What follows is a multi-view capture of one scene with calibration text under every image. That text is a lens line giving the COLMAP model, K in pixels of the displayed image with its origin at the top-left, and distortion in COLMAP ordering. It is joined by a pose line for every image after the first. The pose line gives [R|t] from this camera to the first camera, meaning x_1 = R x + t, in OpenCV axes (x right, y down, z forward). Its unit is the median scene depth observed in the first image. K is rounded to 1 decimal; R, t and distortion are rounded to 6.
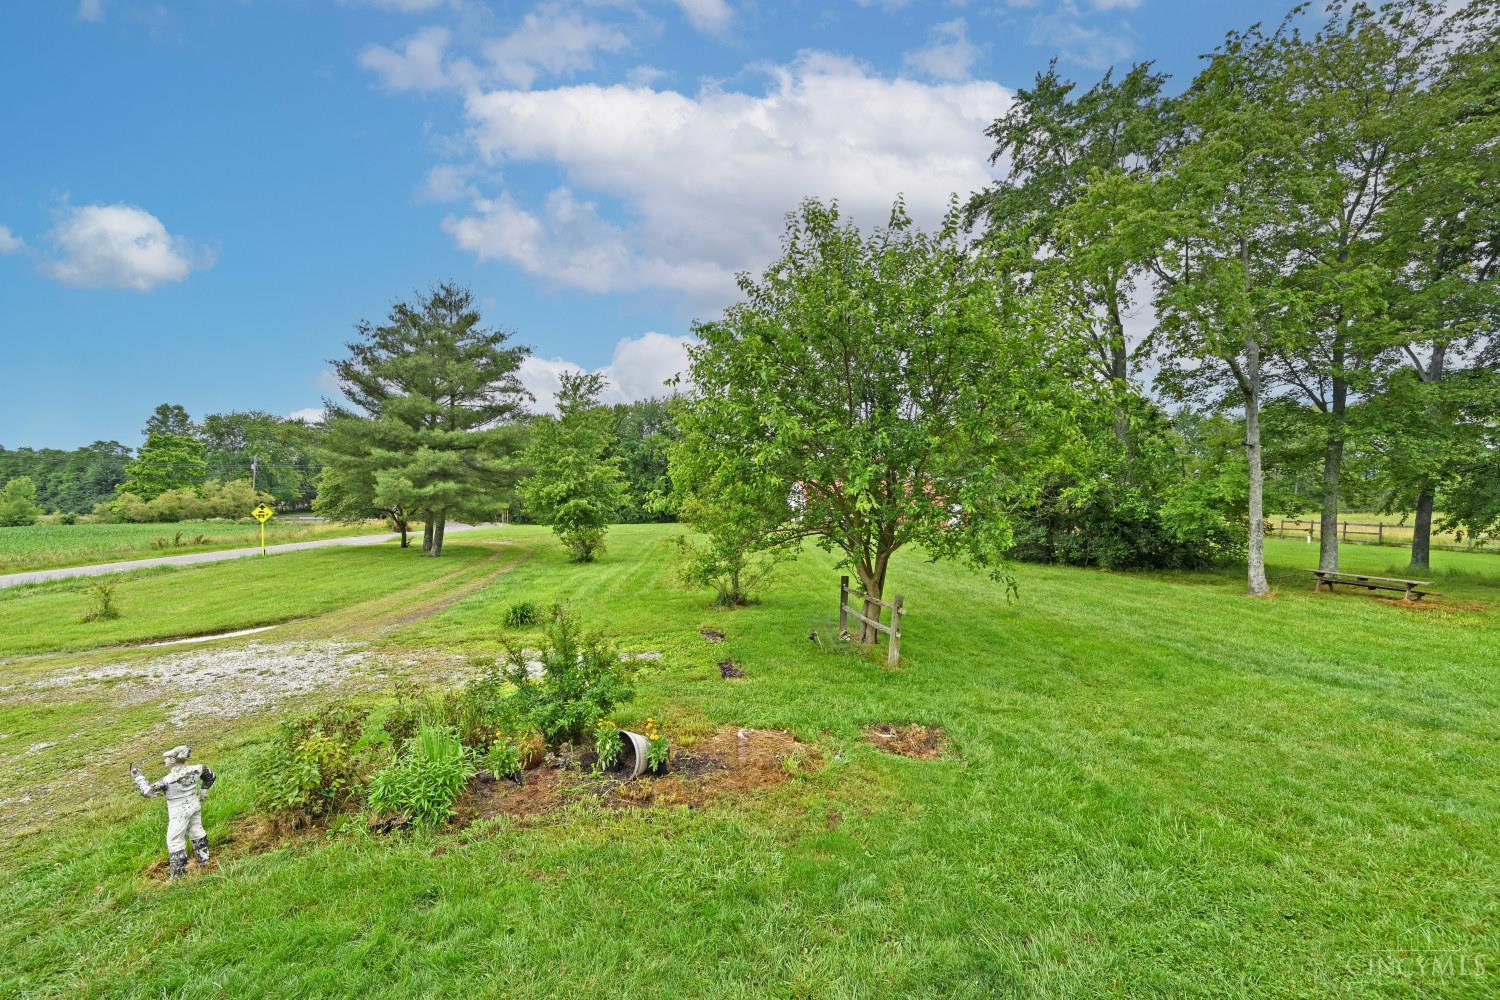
lens RADIAL K [[591.2, 0, 750.5], [0, 591.2, 497.7], [0, 0, 1]] dist [-0.000671, 0.000934]
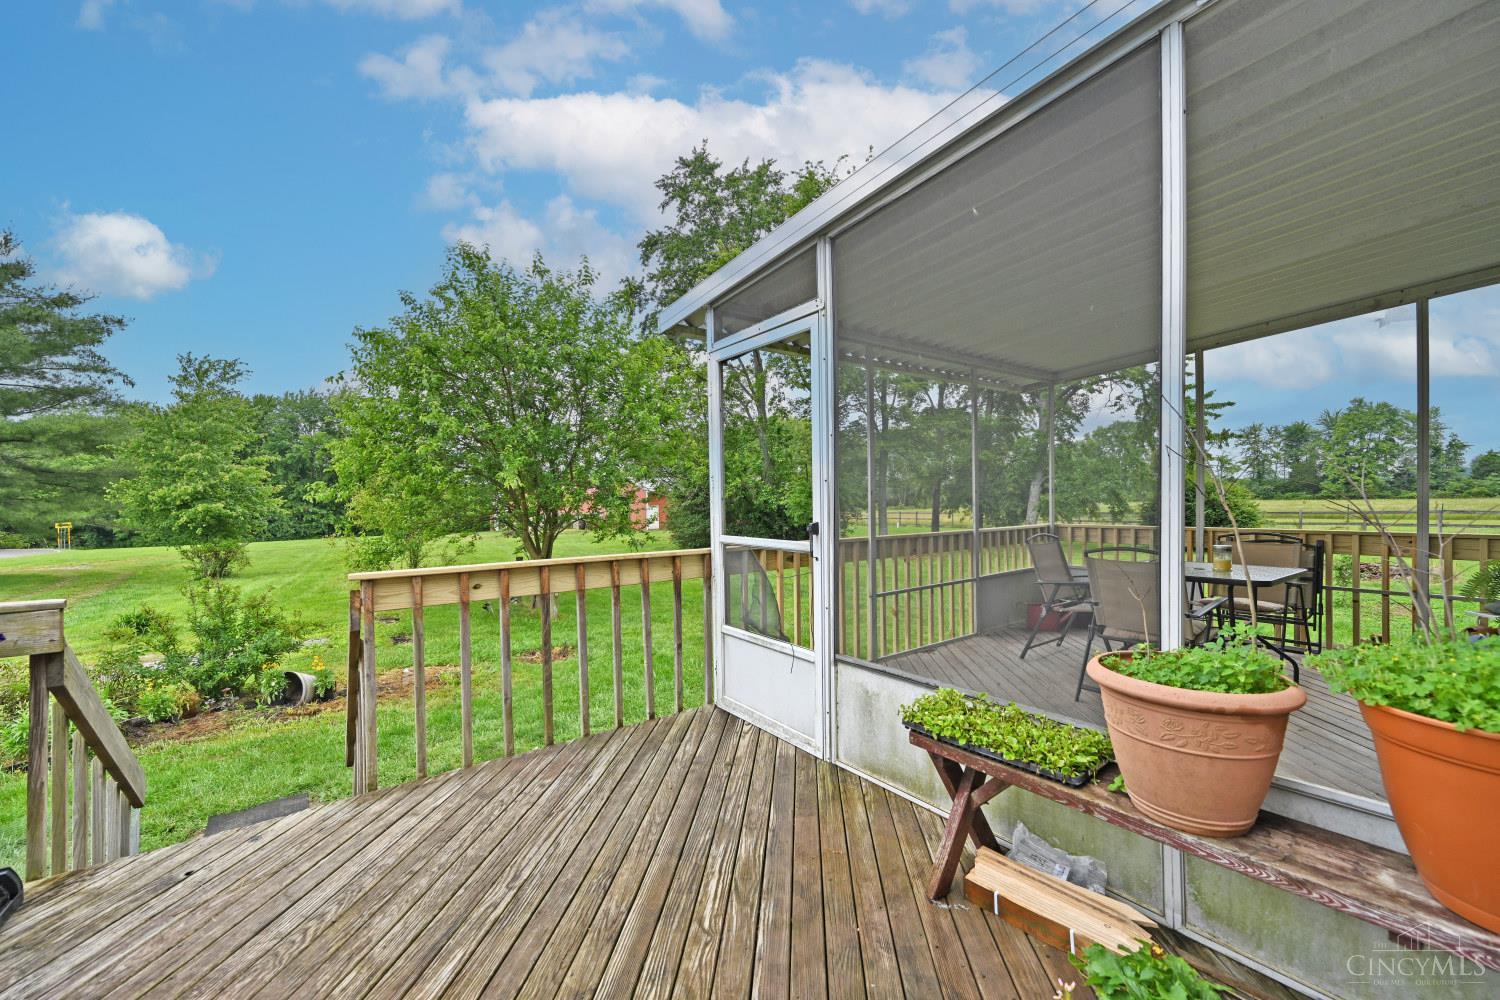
lens RADIAL K [[591.2, 0, 751.6], [0, 591.2, 503.2], [0, 0, 1]] dist [-0.000671, 0.000934]
pose [[0.890157, -0.019311, 0.455245, 0.020867], [0.021256, 0.999774, 0.000846, 0.018609], [-0.455158, 0.008924, 0.890366, -0.128929]]
